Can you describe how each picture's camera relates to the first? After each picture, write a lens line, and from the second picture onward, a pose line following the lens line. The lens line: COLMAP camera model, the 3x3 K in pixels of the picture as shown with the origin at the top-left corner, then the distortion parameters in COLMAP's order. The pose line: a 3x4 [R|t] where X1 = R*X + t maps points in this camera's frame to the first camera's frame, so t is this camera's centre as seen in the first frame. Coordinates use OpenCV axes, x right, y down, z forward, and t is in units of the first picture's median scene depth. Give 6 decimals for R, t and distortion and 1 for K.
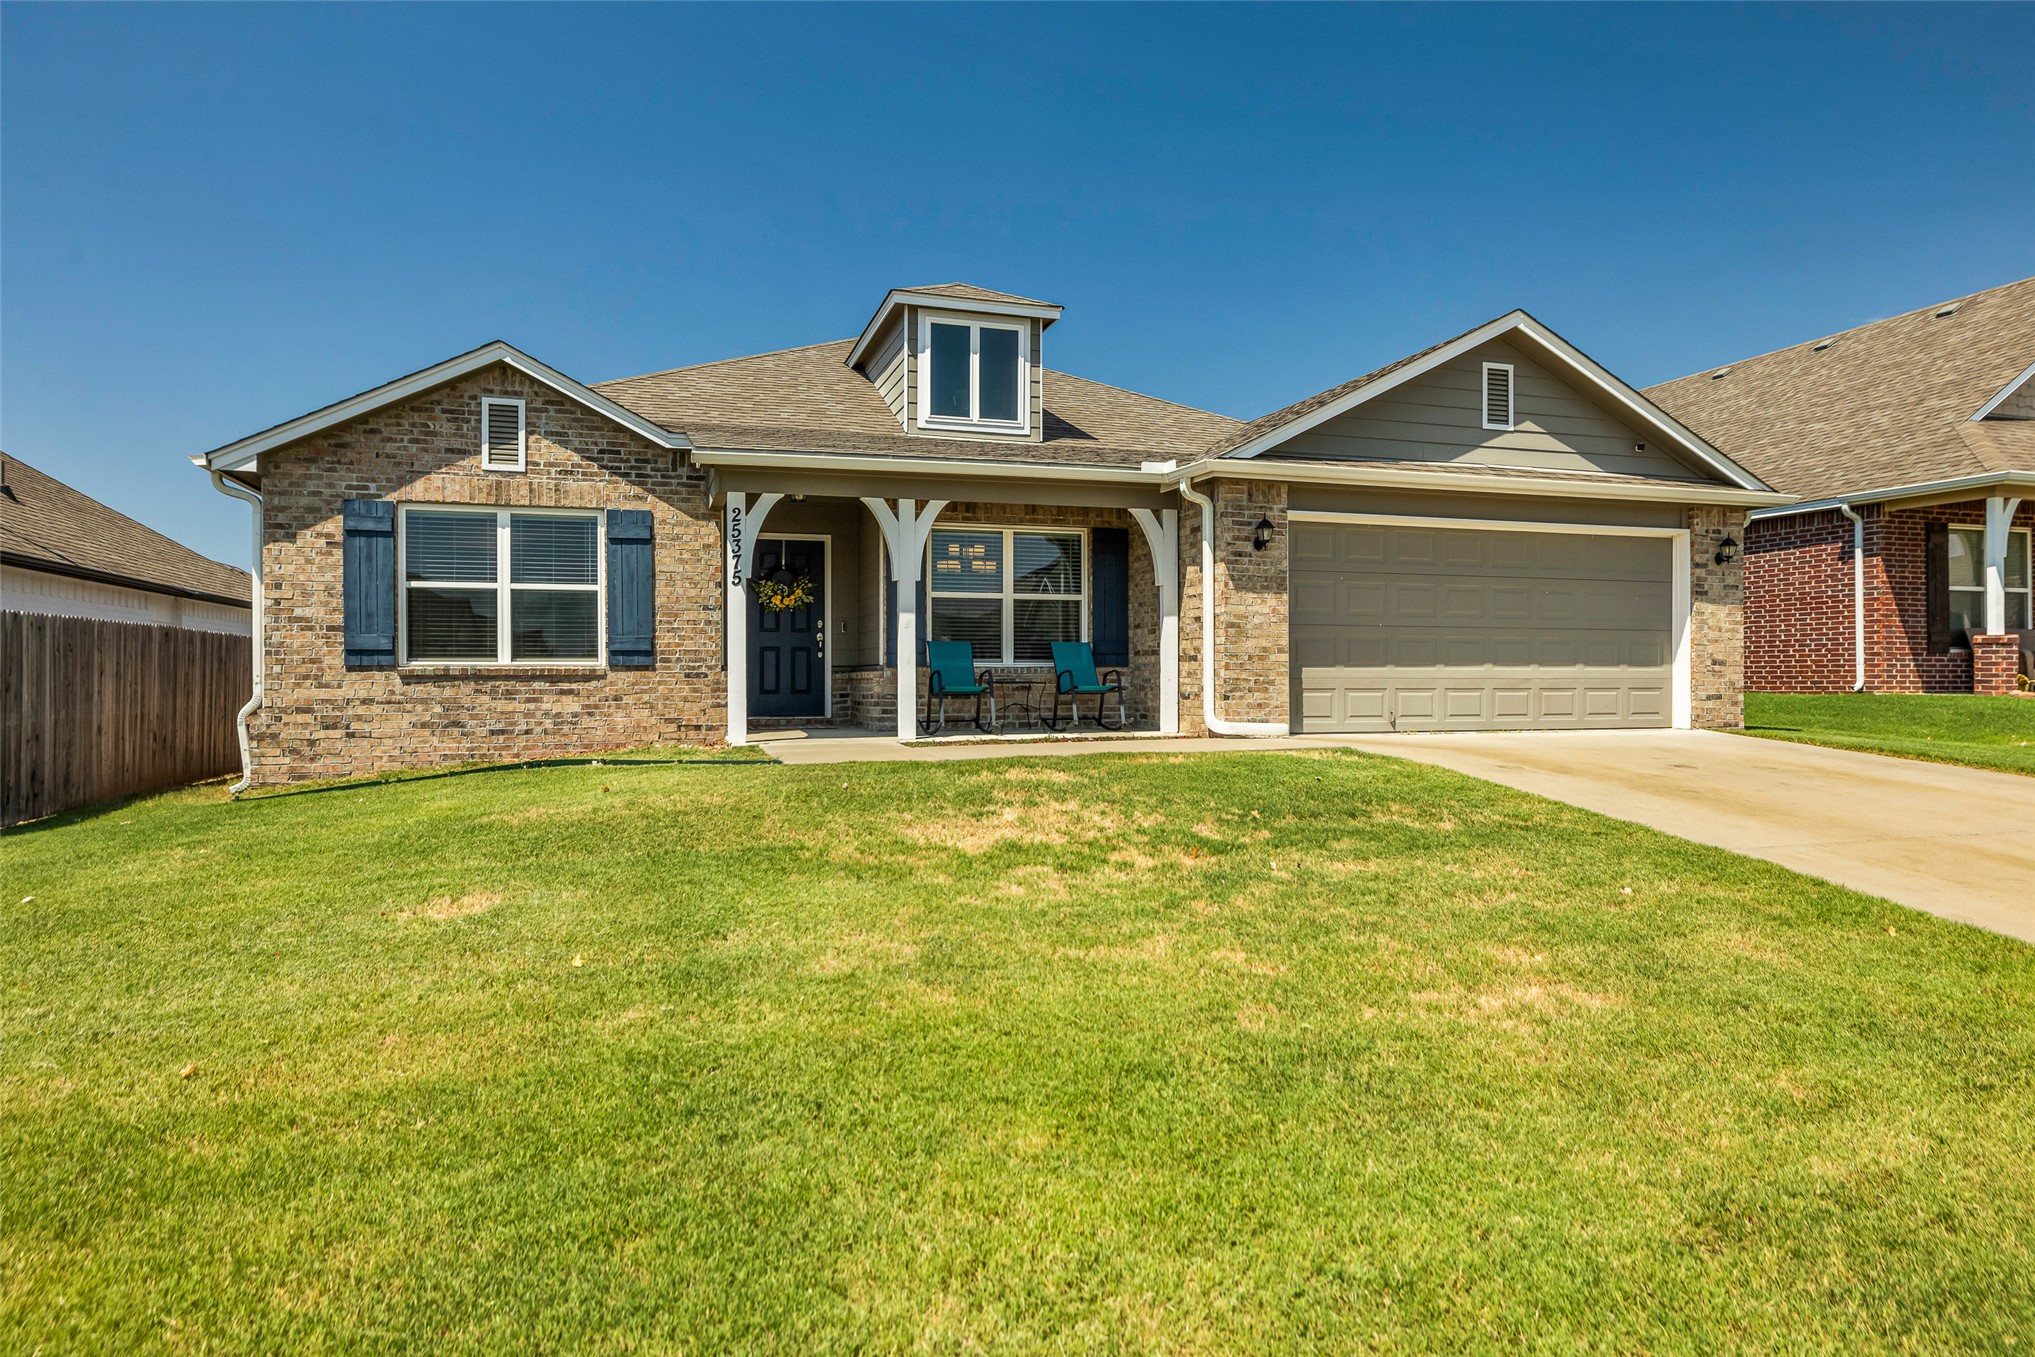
lens RADIAL K [[1211.5, 0, 1021.7], [0, 1211.5, 680.4], [0, 0, 1]] dist [0.002050, 0.000022]
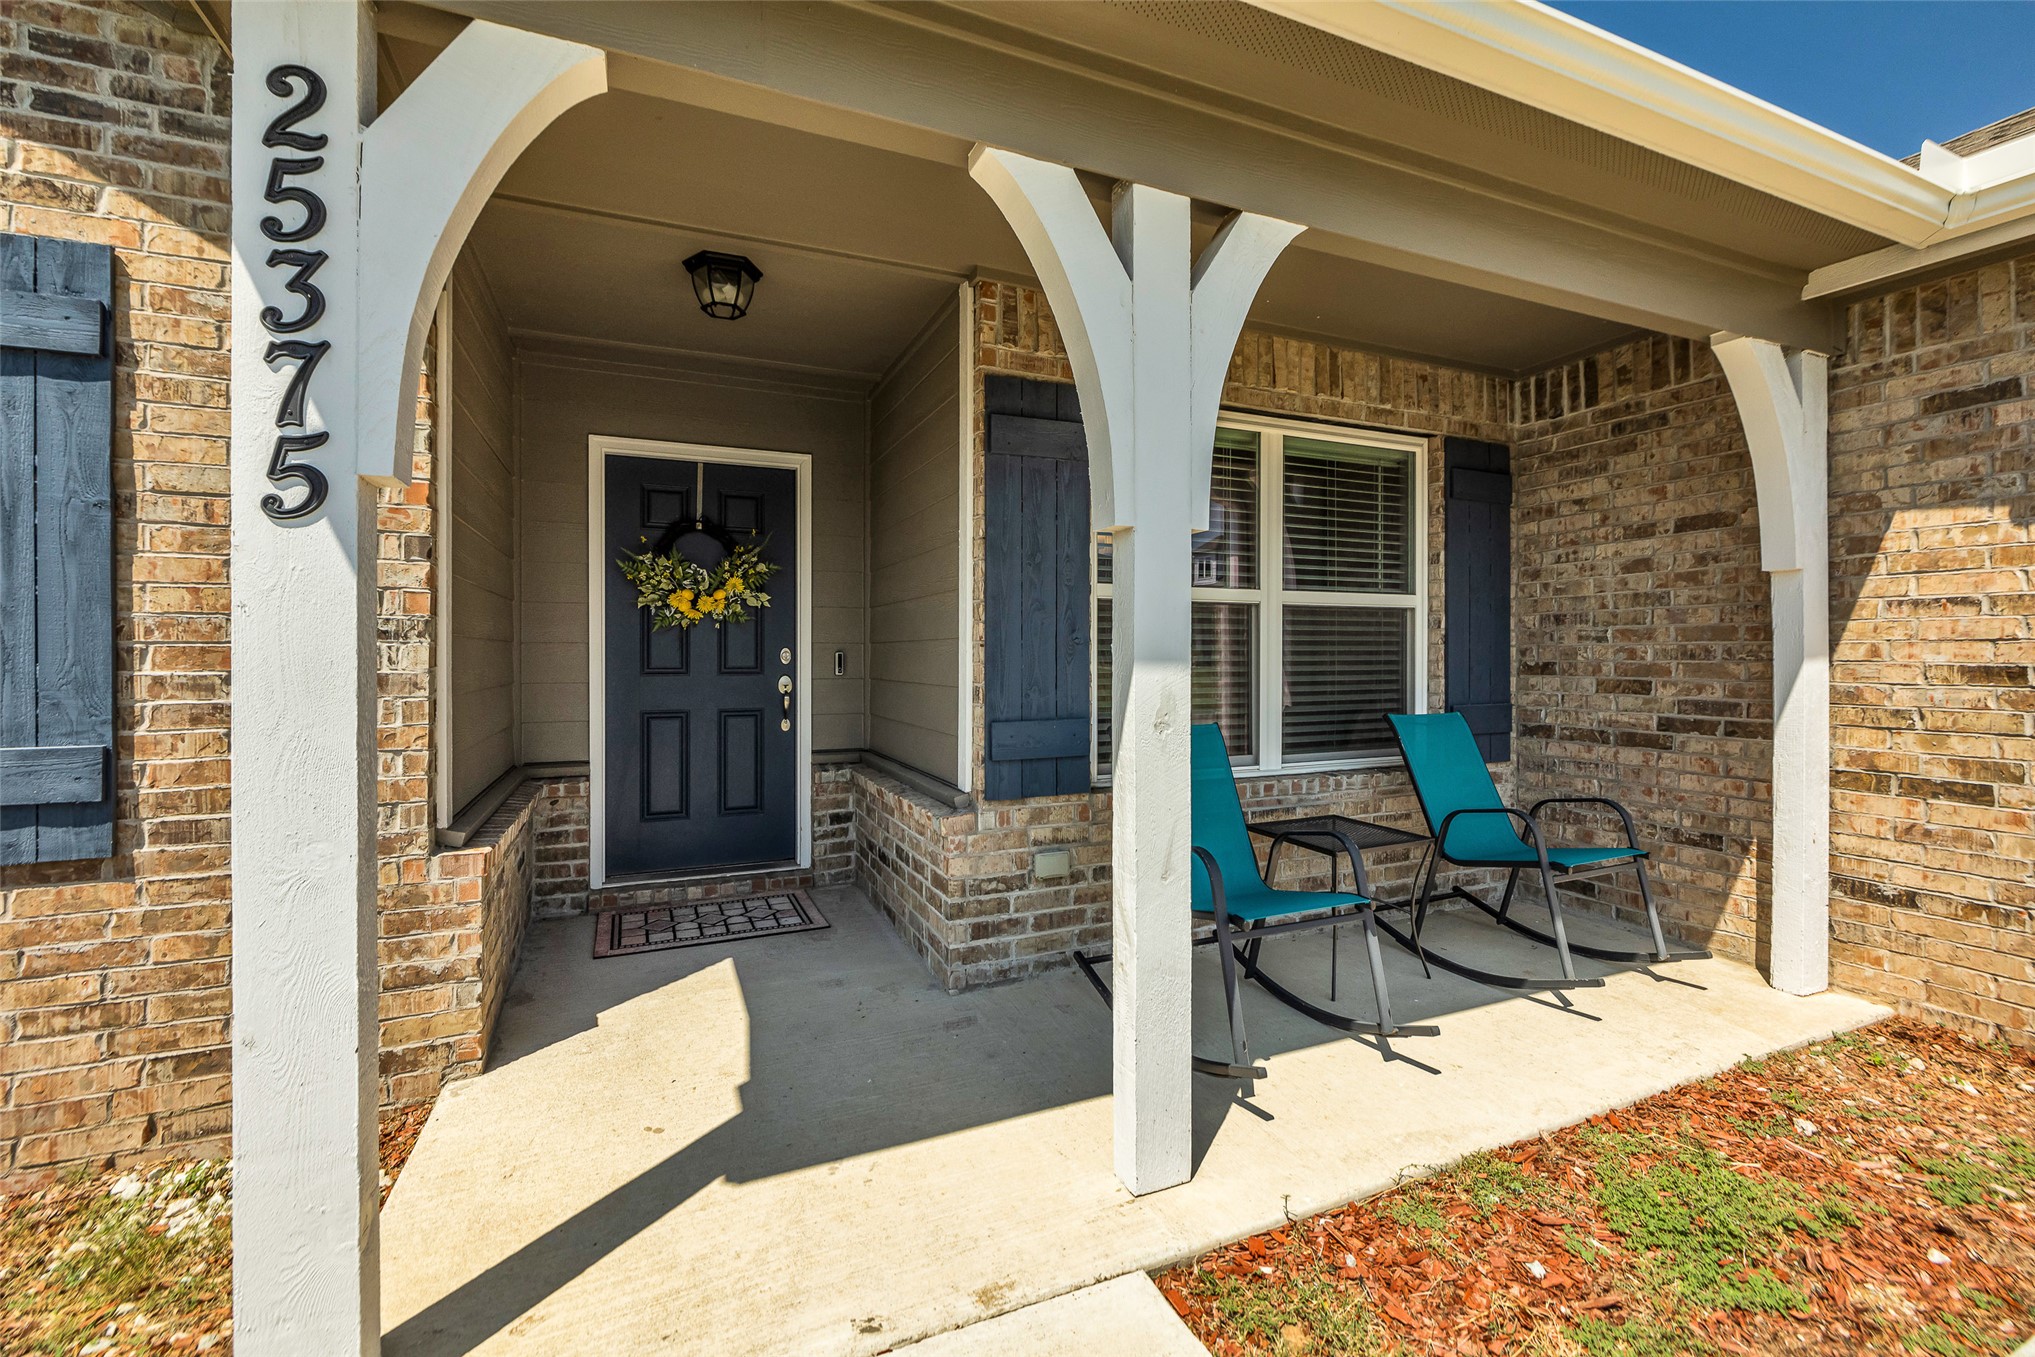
lens RADIAL K [[858.9, 0, 1014.1], [0, 858.9, 659.3], [0, 0, 1]] dist [-0.000053, 0.000057]
pose [[0.994956, 0.001157, 0.100306, -0.120783], [-0.001406, 0.999996, 0.002409, -0.048642], [-0.100303, -0.002538, 0.994954, 0.715026]]
